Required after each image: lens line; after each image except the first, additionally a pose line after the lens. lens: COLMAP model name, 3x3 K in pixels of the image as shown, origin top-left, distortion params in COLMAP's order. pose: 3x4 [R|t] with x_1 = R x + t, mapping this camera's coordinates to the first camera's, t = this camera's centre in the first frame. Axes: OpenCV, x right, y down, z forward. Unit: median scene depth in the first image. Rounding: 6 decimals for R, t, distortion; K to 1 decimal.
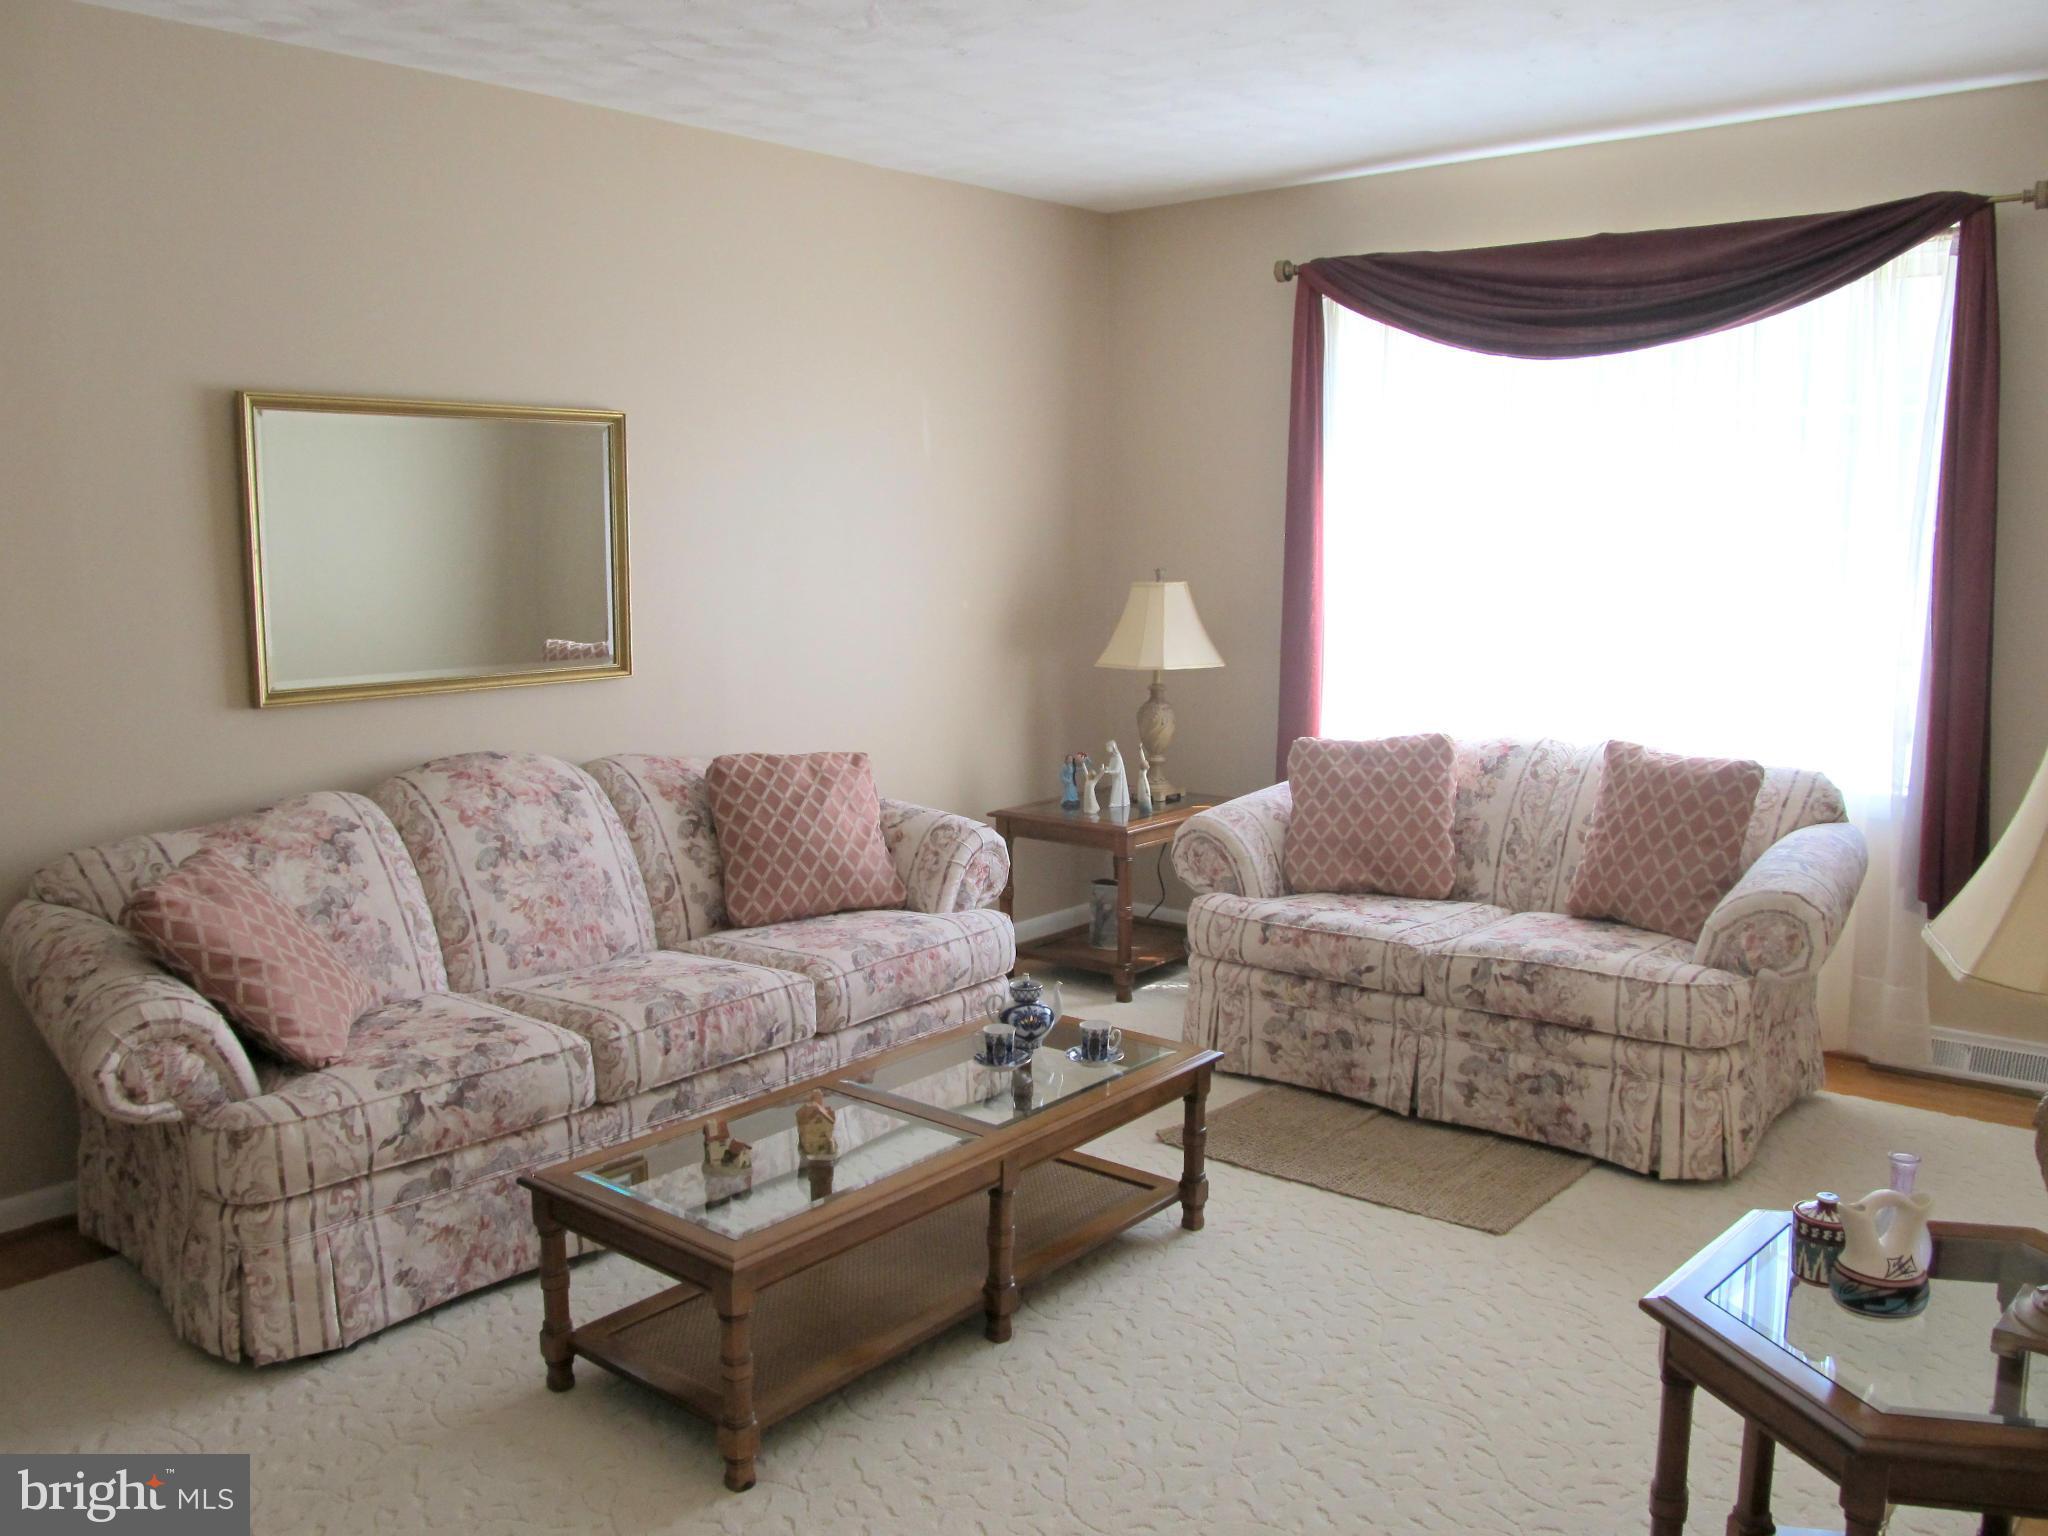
lens RADIAL K [[1695.6, 0, 1026.0], [0, 1695.6, 751.5], [0, 0, 1]] dist [-0.066089, 0.022531]
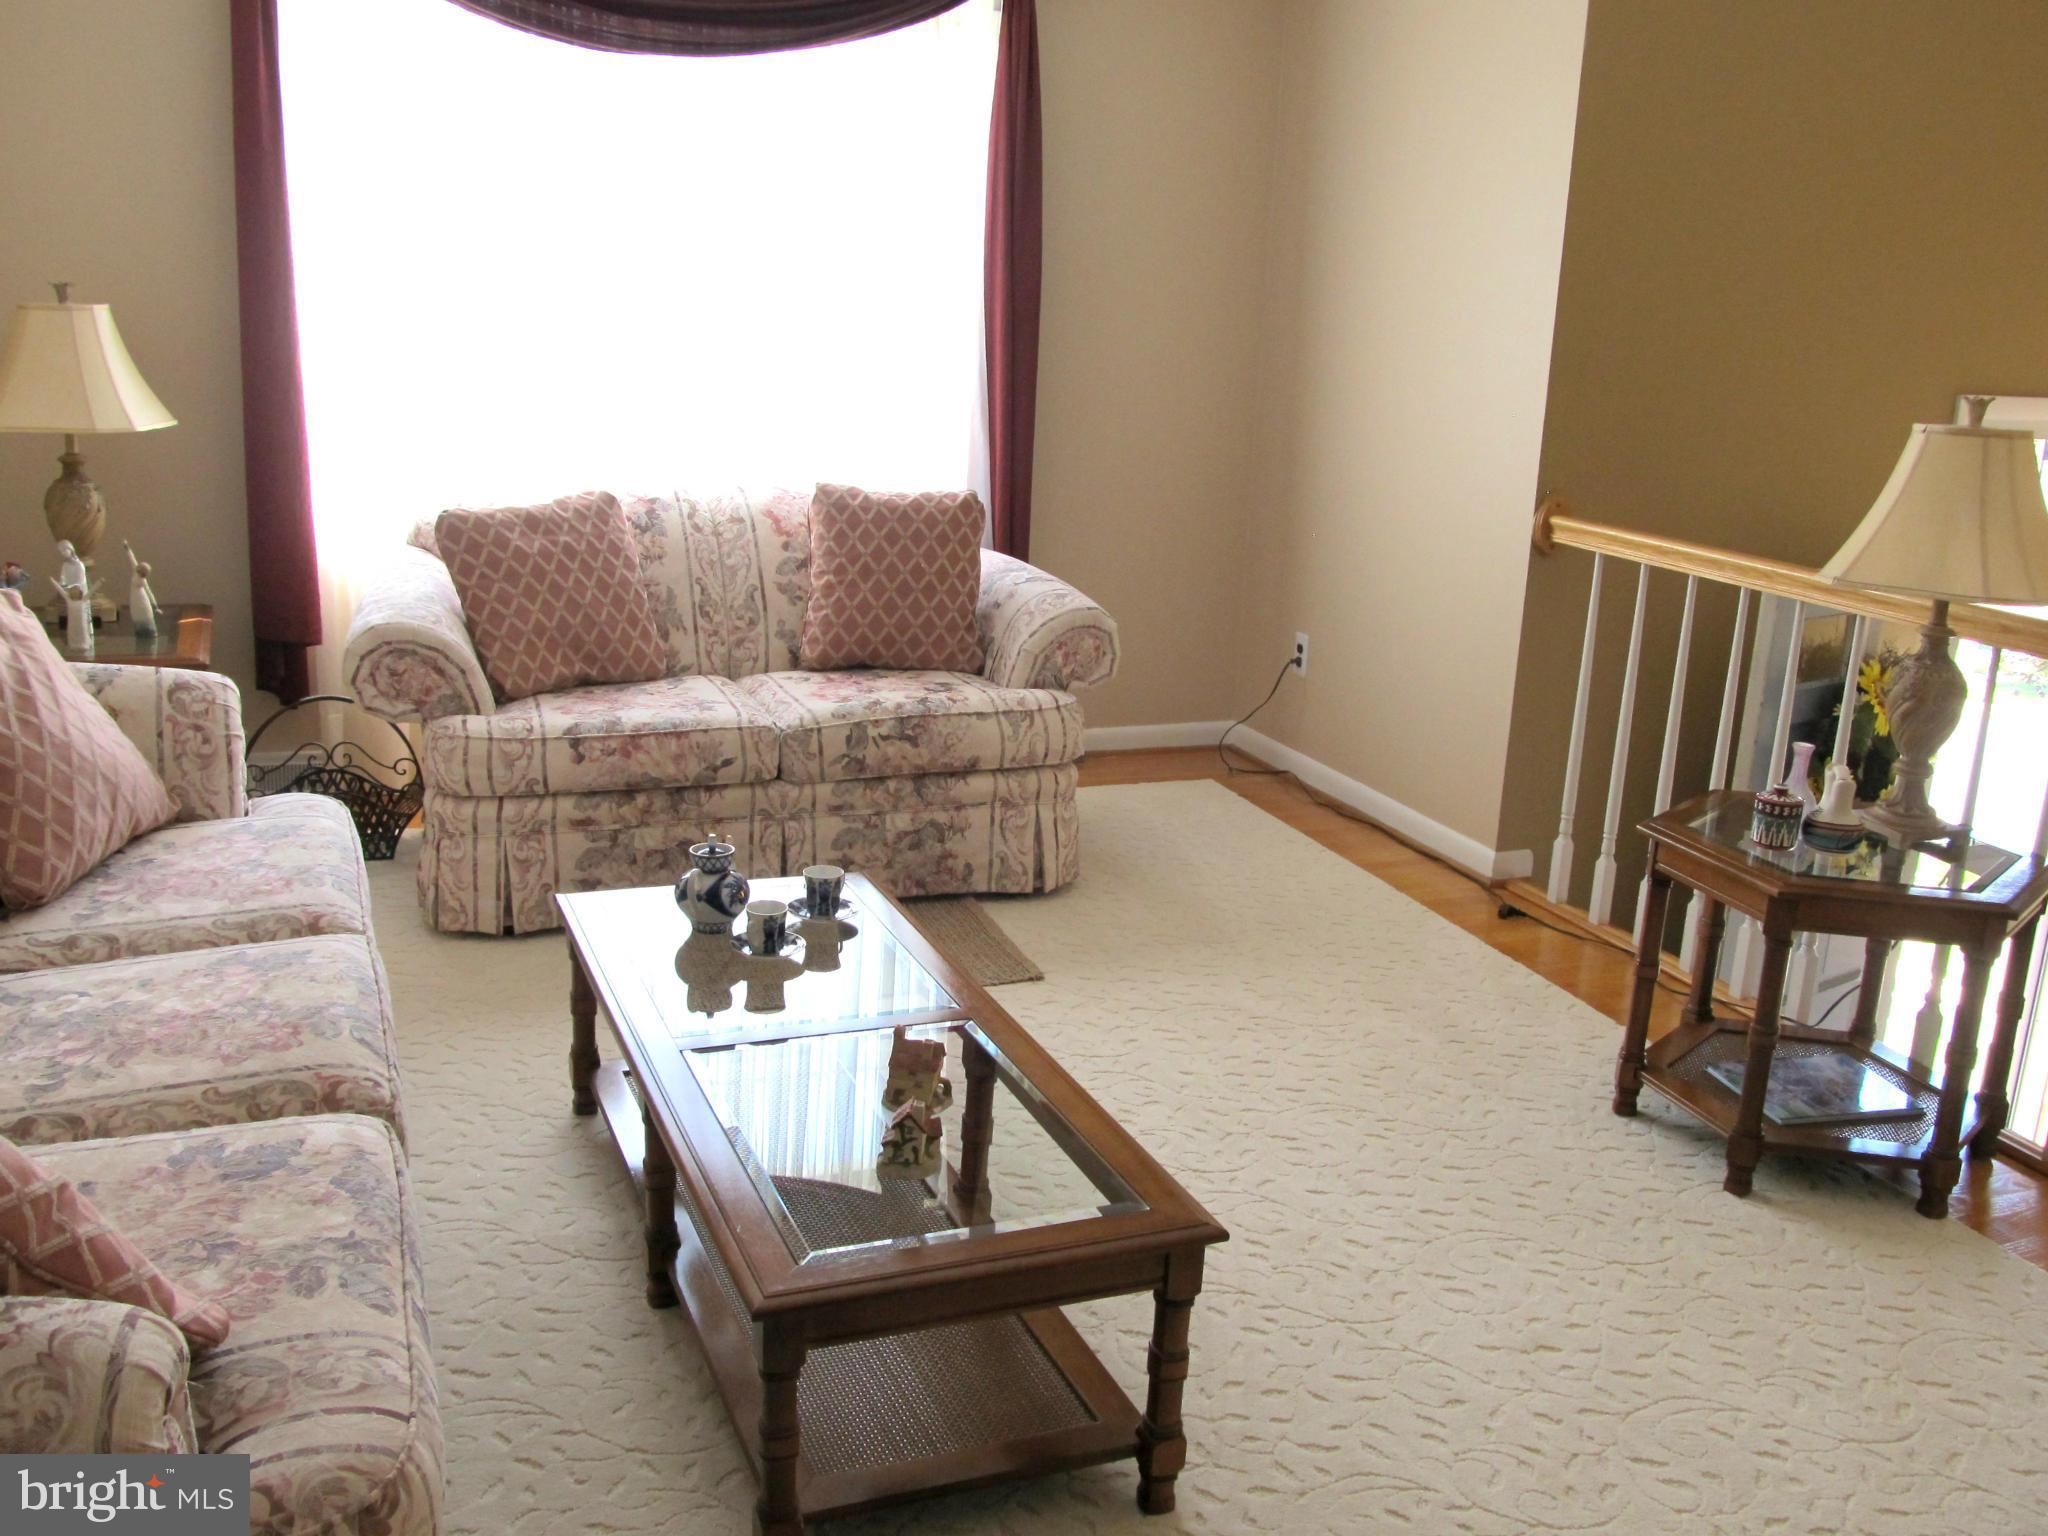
lens RADIAL K [[1799.8, 0, 1024.0], [0, 1799.8, 768.0], [0, 0, 1]] dist [-0.059720, 0.005171]
pose [[0.461868, -0.198620, 0.864423, -0.549436], [0.066332, 0.979609, 0.189645, -0.035843], [-0.884465, -0.030252, 0.465626, 0.446573]]
